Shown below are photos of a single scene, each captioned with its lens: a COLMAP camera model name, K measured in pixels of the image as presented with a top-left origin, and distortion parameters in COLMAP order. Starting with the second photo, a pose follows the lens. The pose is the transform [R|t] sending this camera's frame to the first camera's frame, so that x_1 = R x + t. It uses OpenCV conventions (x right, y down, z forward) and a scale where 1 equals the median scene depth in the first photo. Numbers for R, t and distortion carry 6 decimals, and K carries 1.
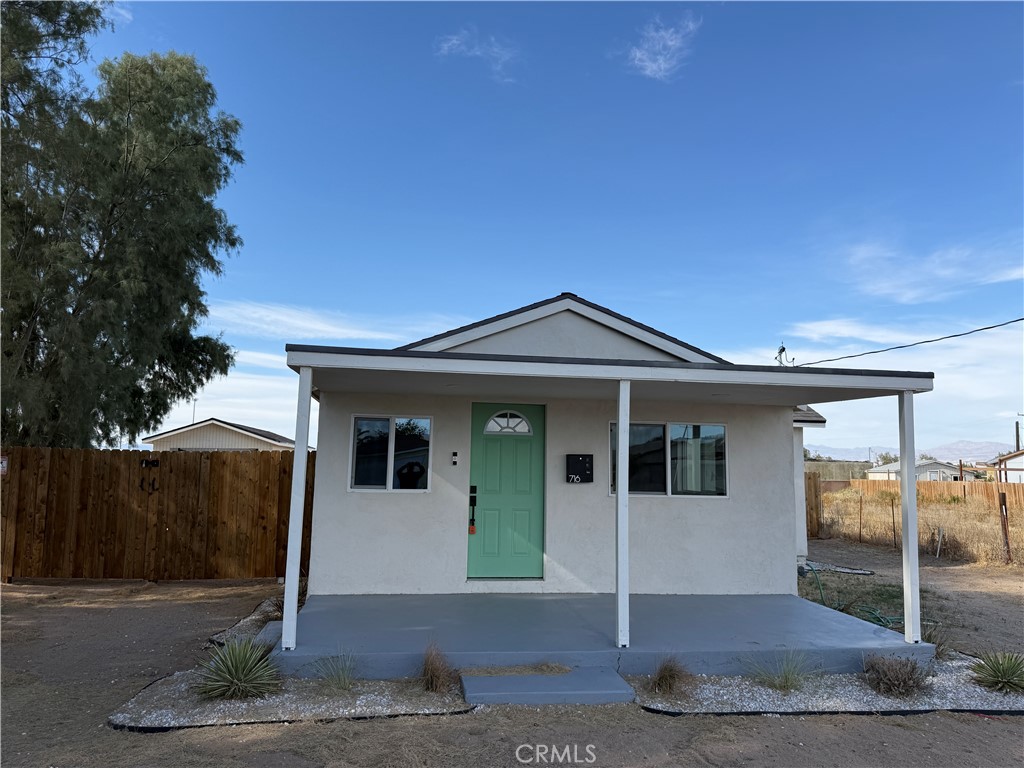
lens RADIAL K [[724.9, 0, 504.1], [0, 724.9, 360.8], [0, 0, 1]] dist [0.035435, -0.037957]
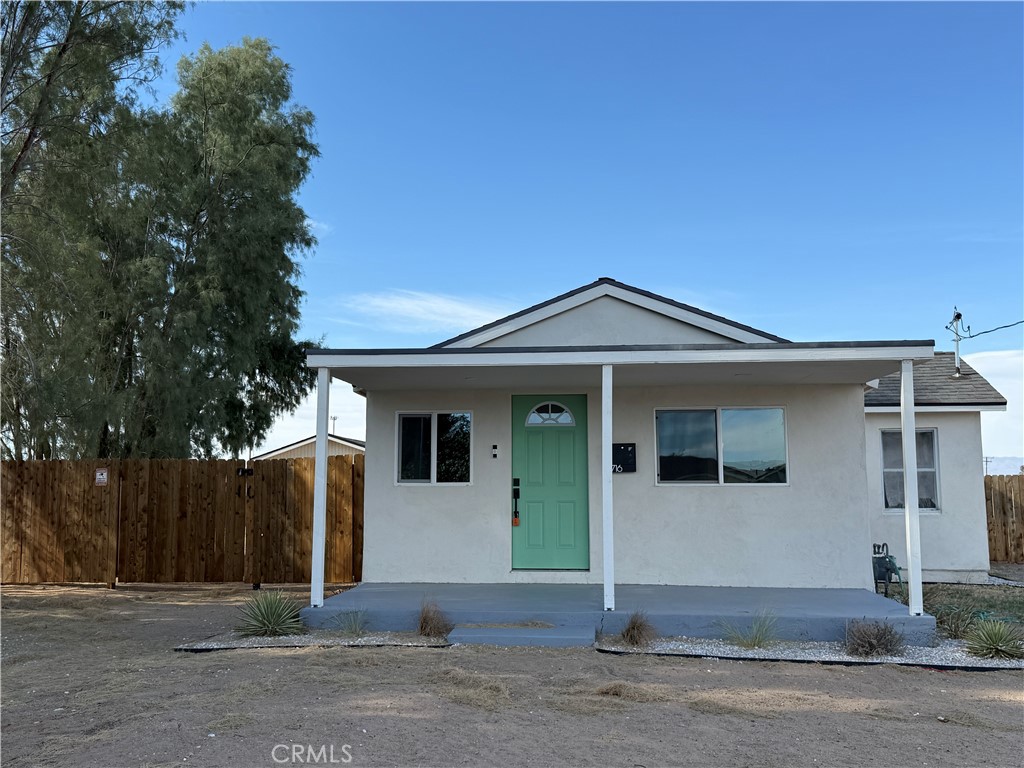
lens RADIAL K [[1015.7, 0, 517.7], [0, 1015.7, 347.4], [0, 0, 1]] dist [0.043696, 0.000000]
pose [[0.971623, -0.056889, -0.229592, 0.281002], [0.055493, 0.998380, -0.012534, 0.009344], [0.229933, -0.000563, 0.973206, -0.350314]]
